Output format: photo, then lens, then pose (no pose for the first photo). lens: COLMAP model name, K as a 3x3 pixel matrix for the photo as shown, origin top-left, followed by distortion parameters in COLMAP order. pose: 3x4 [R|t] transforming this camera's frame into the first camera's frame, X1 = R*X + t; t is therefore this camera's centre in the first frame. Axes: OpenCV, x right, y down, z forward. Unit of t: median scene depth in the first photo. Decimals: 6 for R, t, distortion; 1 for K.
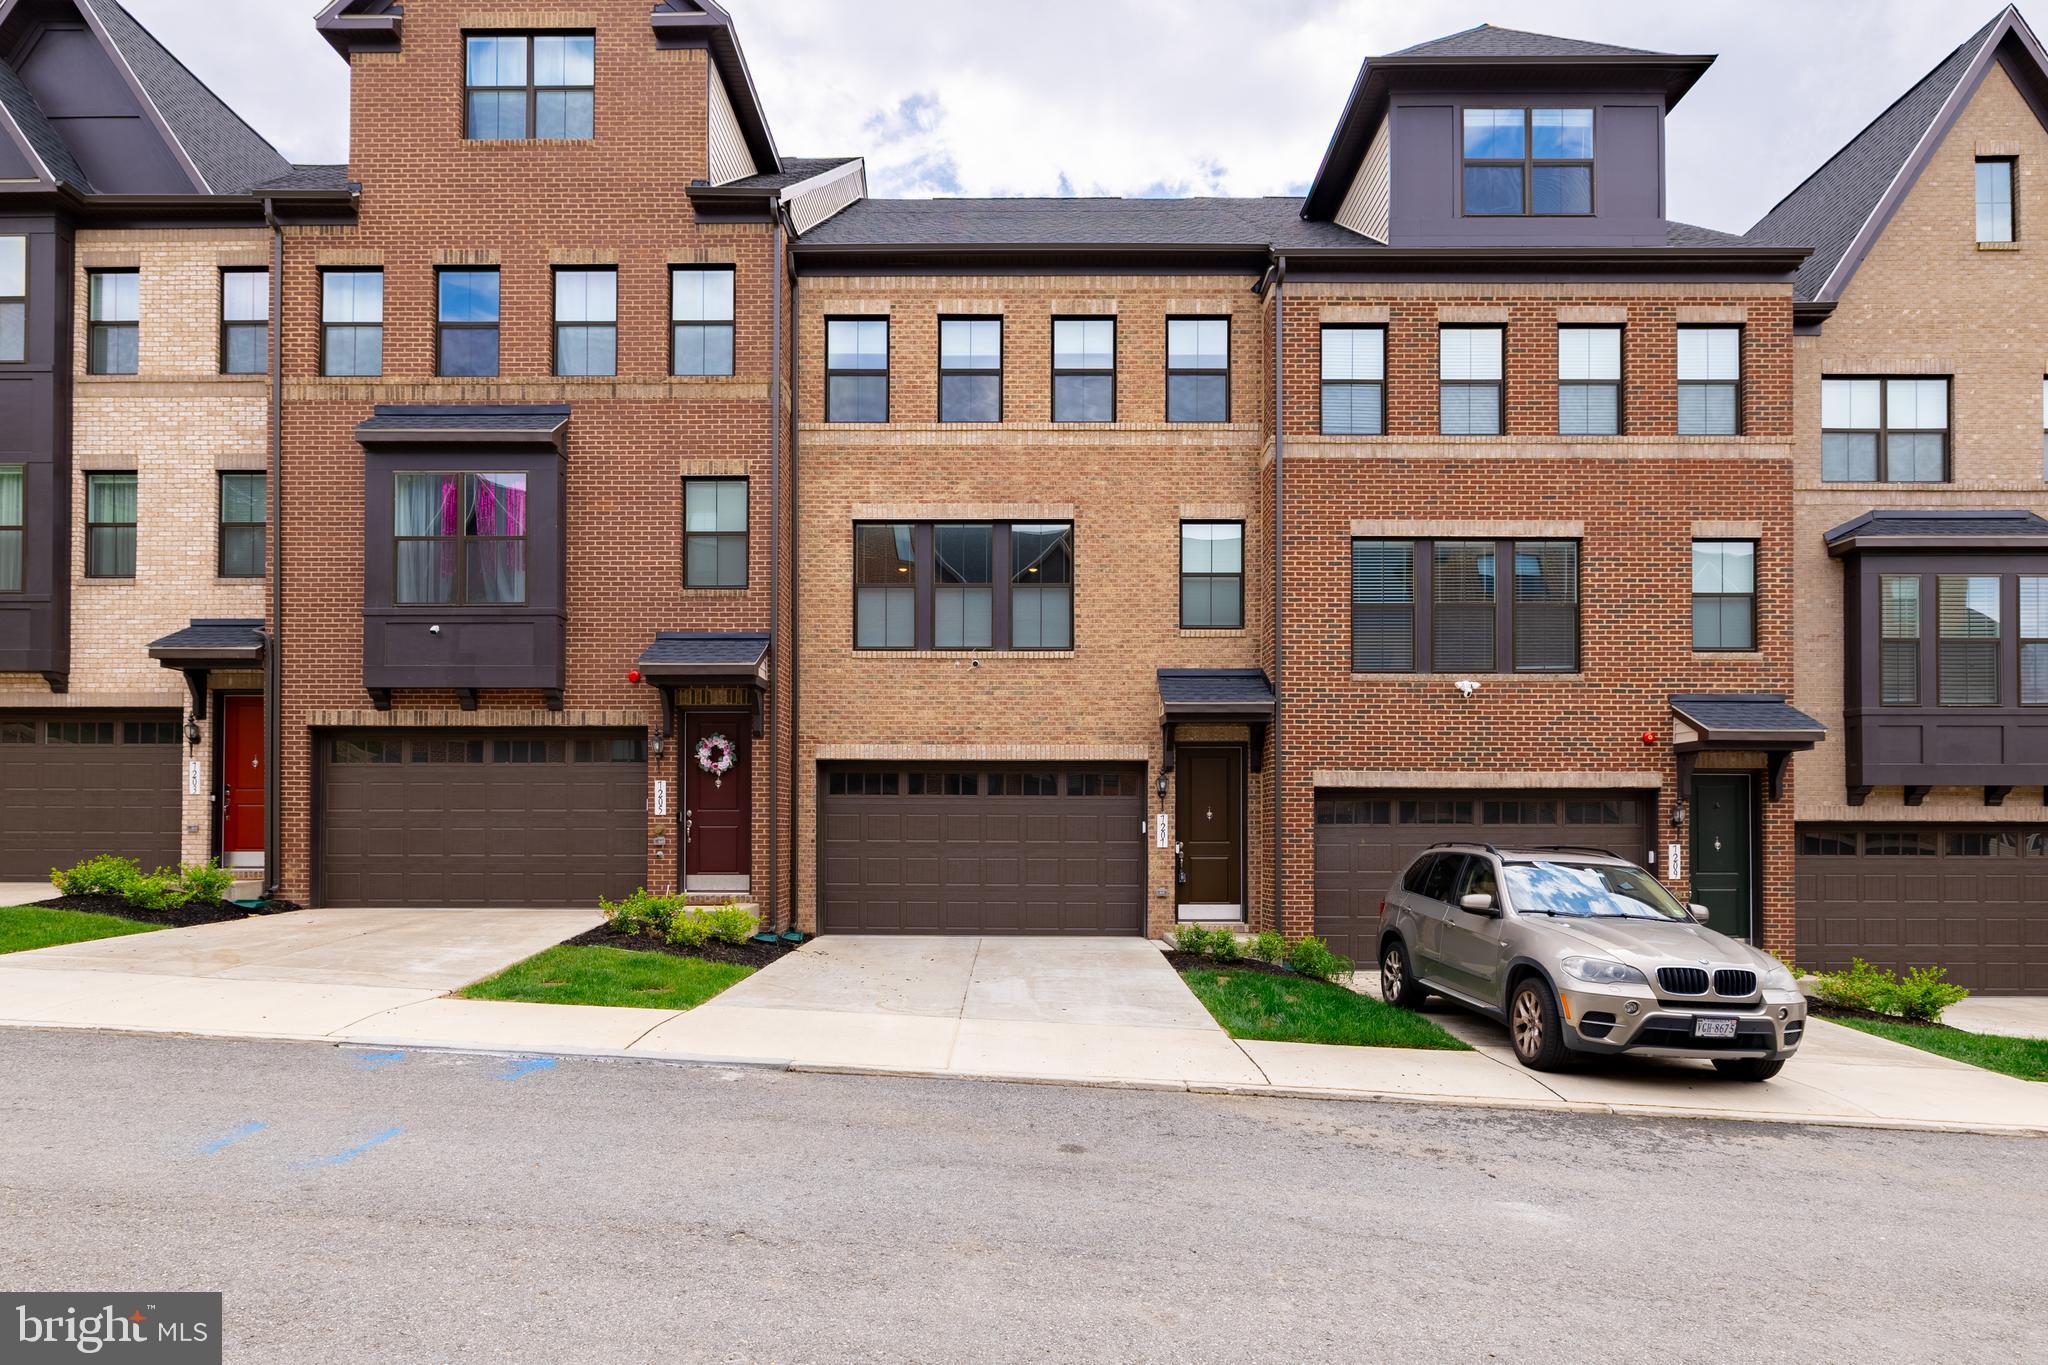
lens RADIAL K [[1030.9, 0, 992.7], [0, 1030.9, 811.6], [0, 0, 1]] dist [-0.003429, -0.001334]
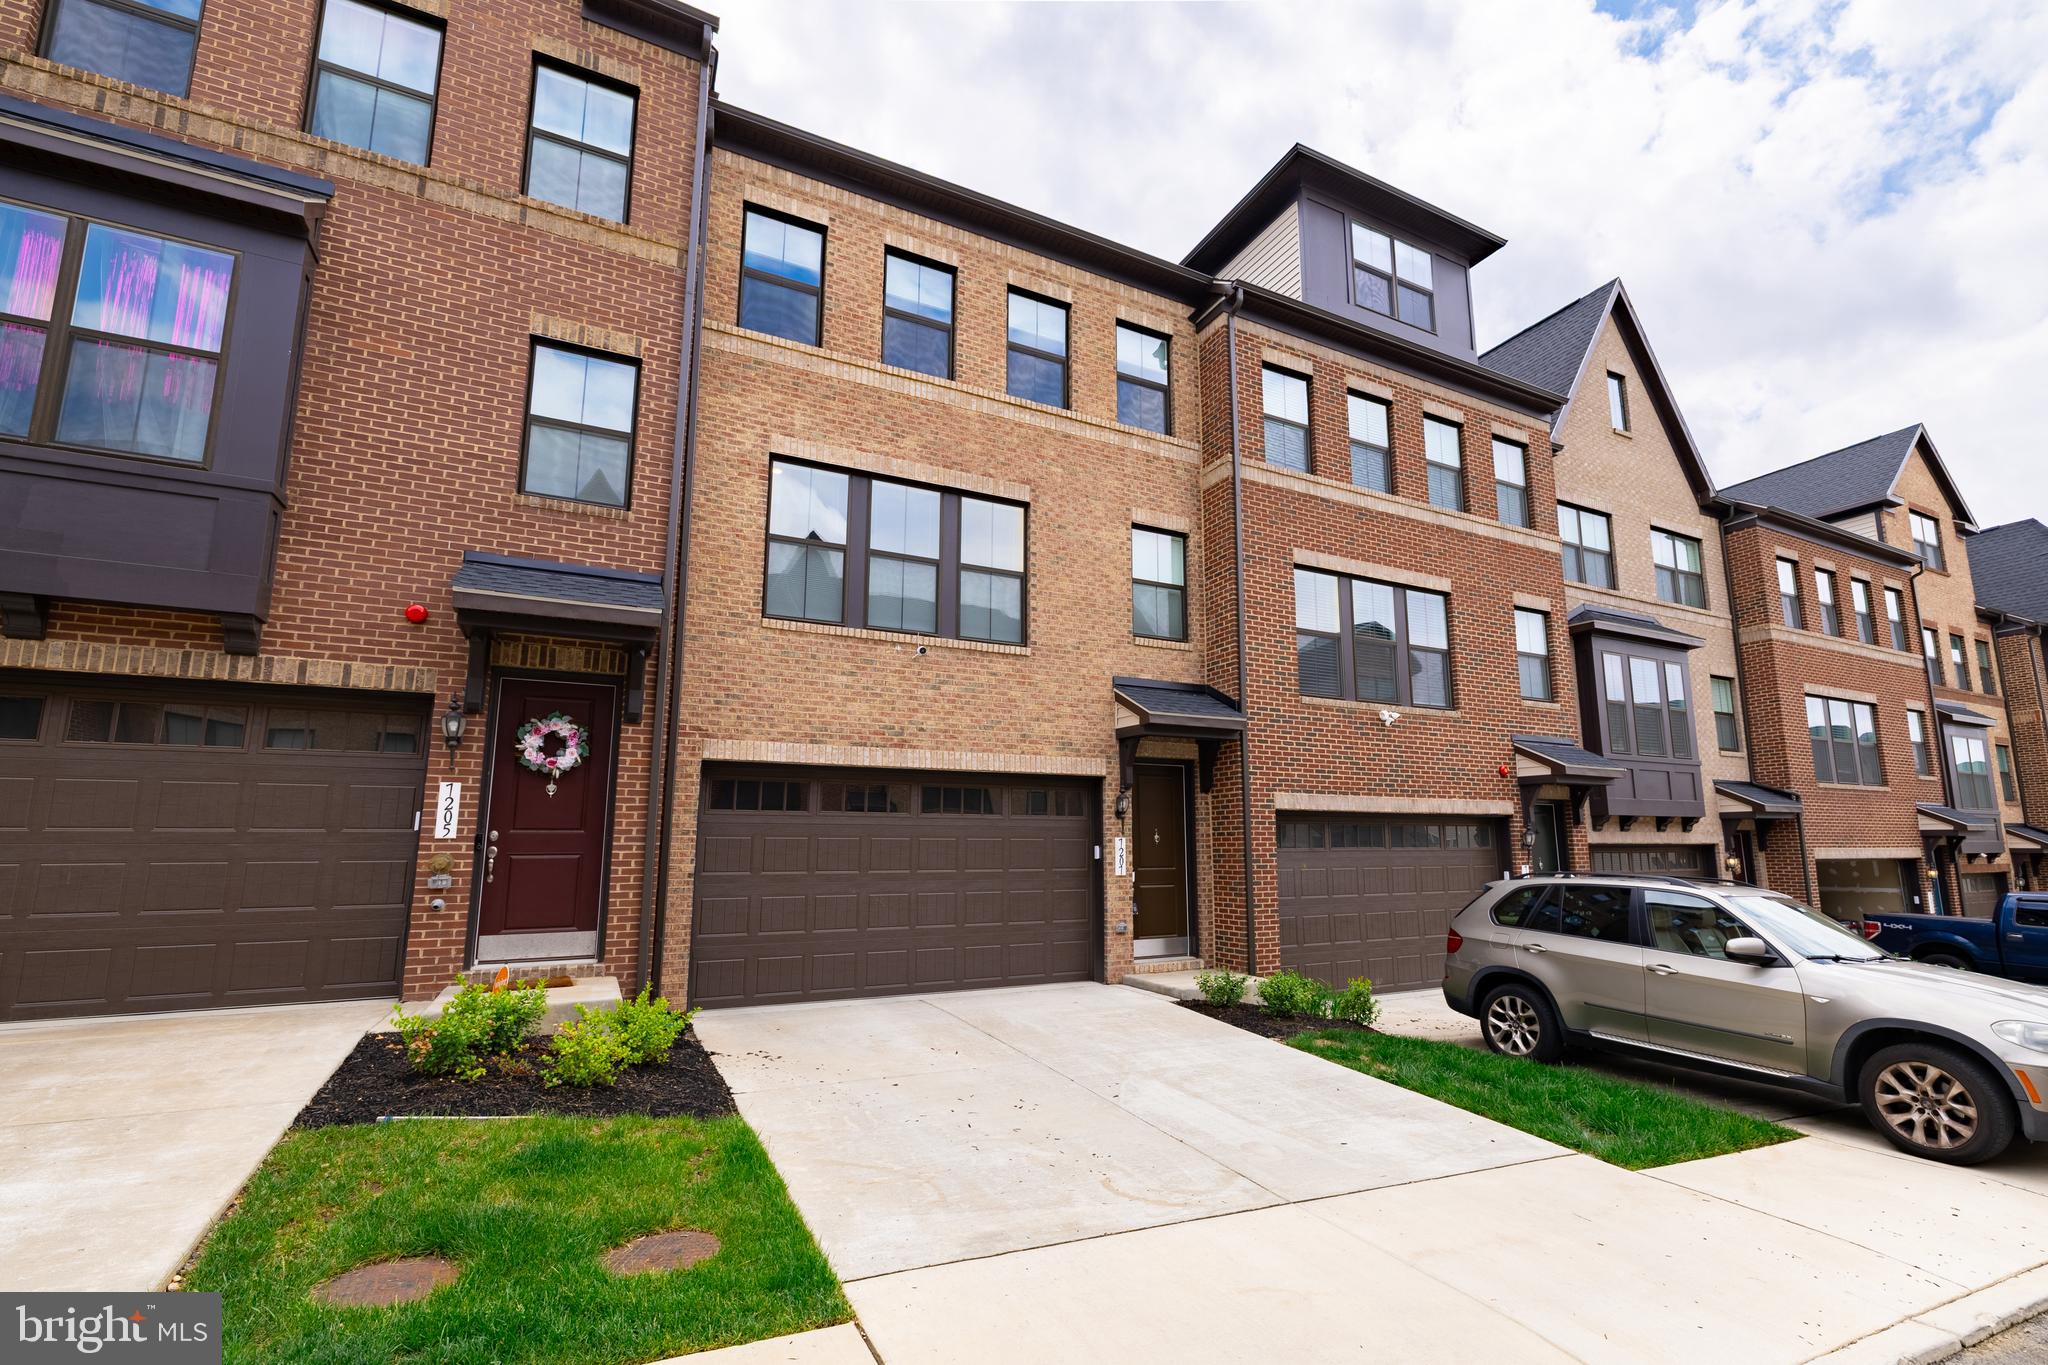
lens RADIAL K [[855.6, 0, 1044.4], [0, 855.6, 709.7], [0, 0, 1]] dist [0.002549, -0.000655]
pose [[0.886631, 0.069185, 0.457273, -0.240877], [-0.006286, 0.990459, -0.137667, -0.004659], [-0.462435, 0.119186, 0.878606, 0.372571]]
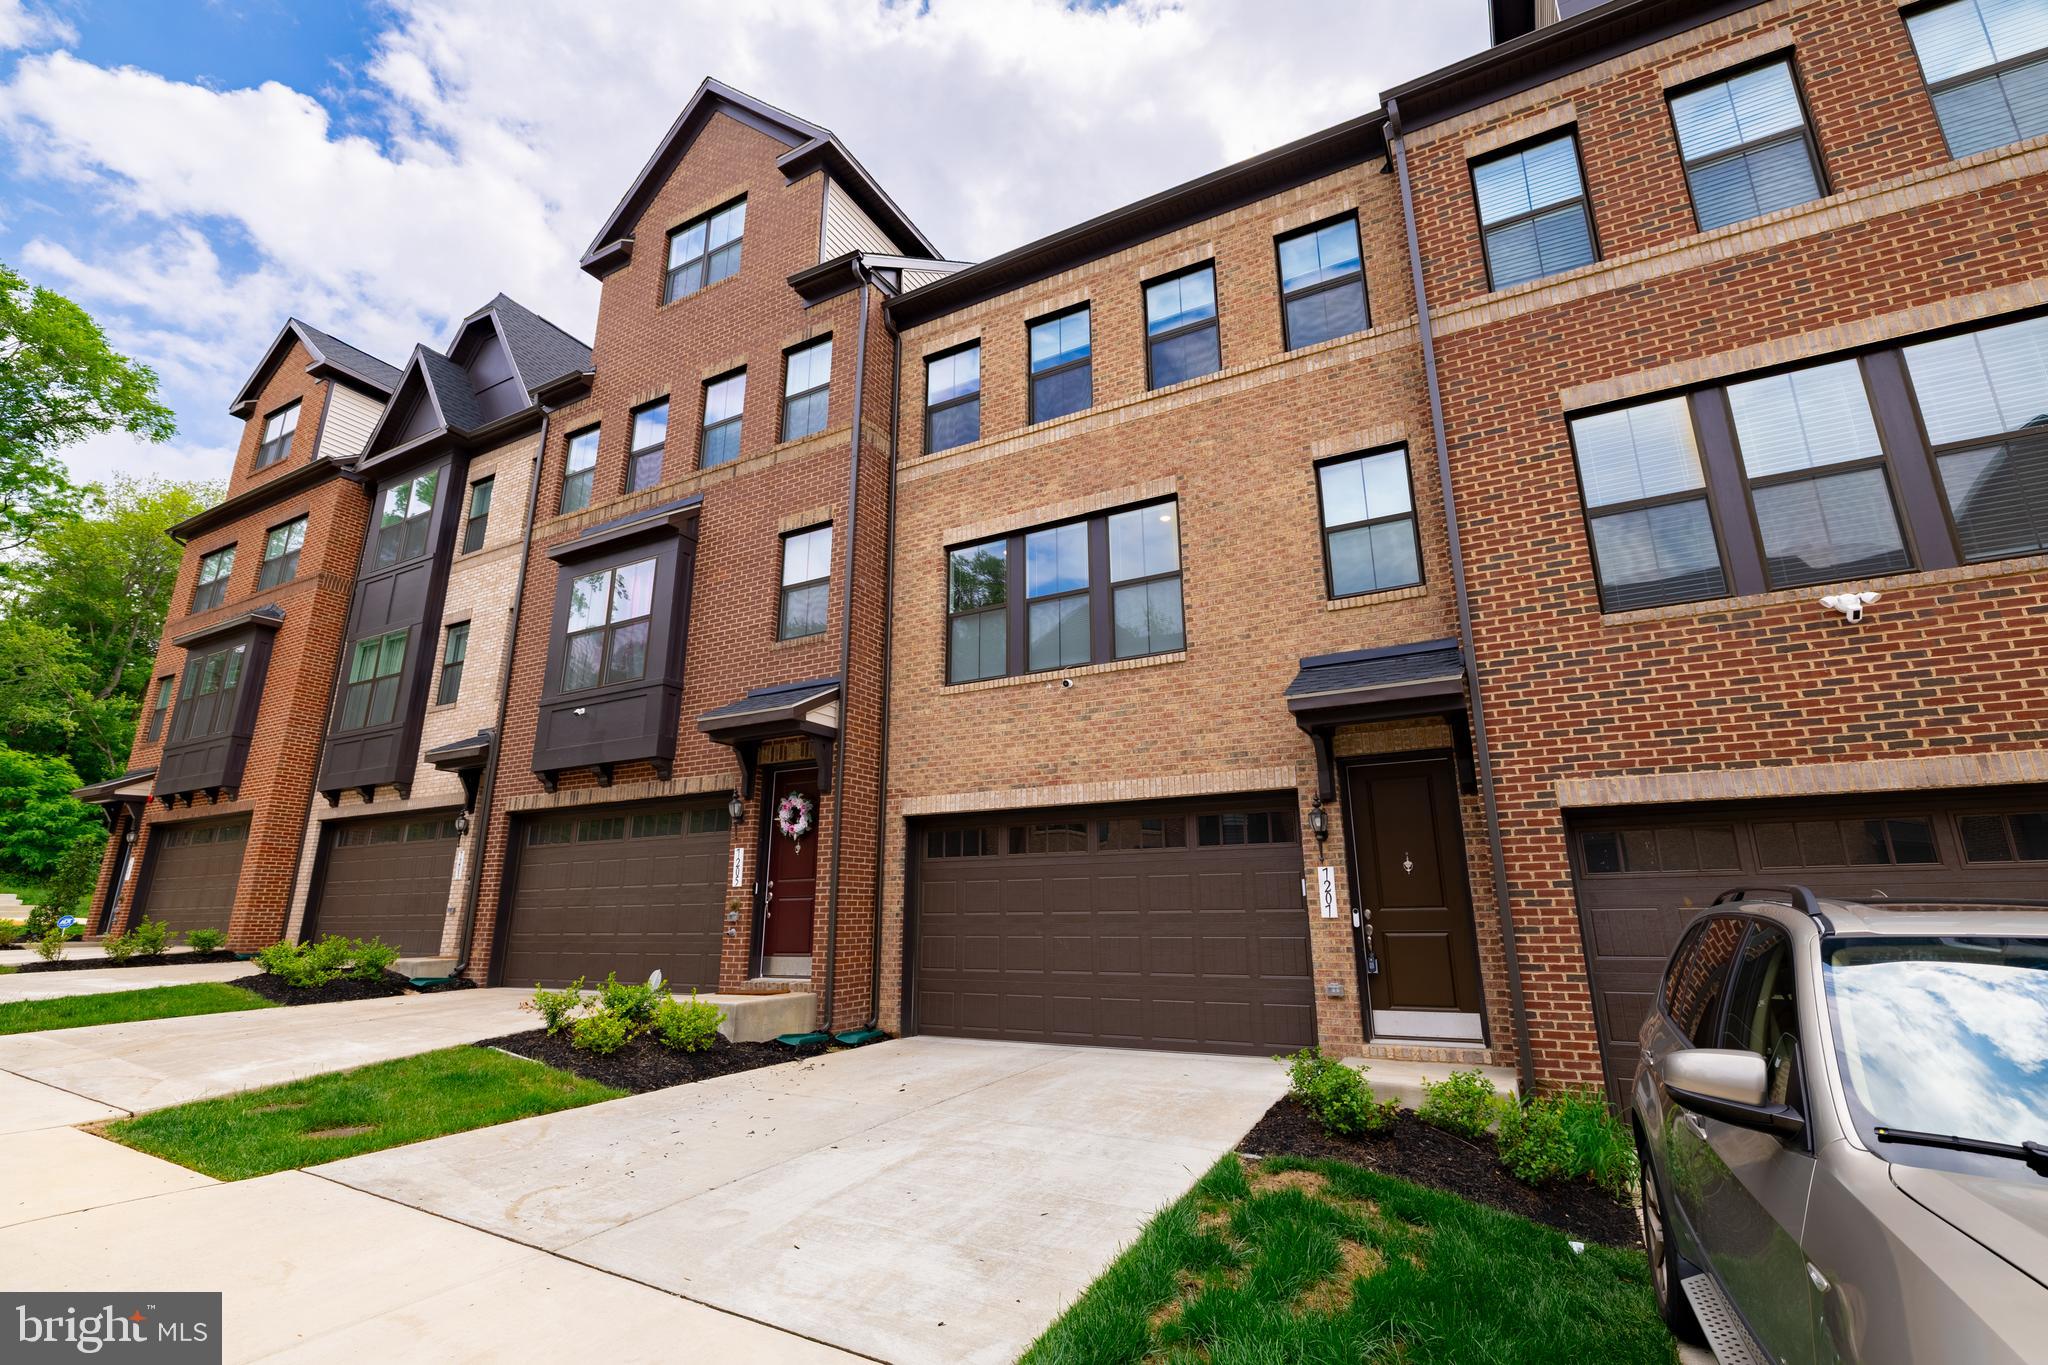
lens RADIAL K [[862.0, 0, 1044.0], [0, 862.0, 689.4], [0, 0, 1]] dist [-0.004044, 0.000470]
pose [[0.903760, -0.120241, -0.410804, 0.245546], [0.019491, 0.970299, -0.241123, 0.022404], [0.427595, 0.209910, 0.879261, 0.411469]]
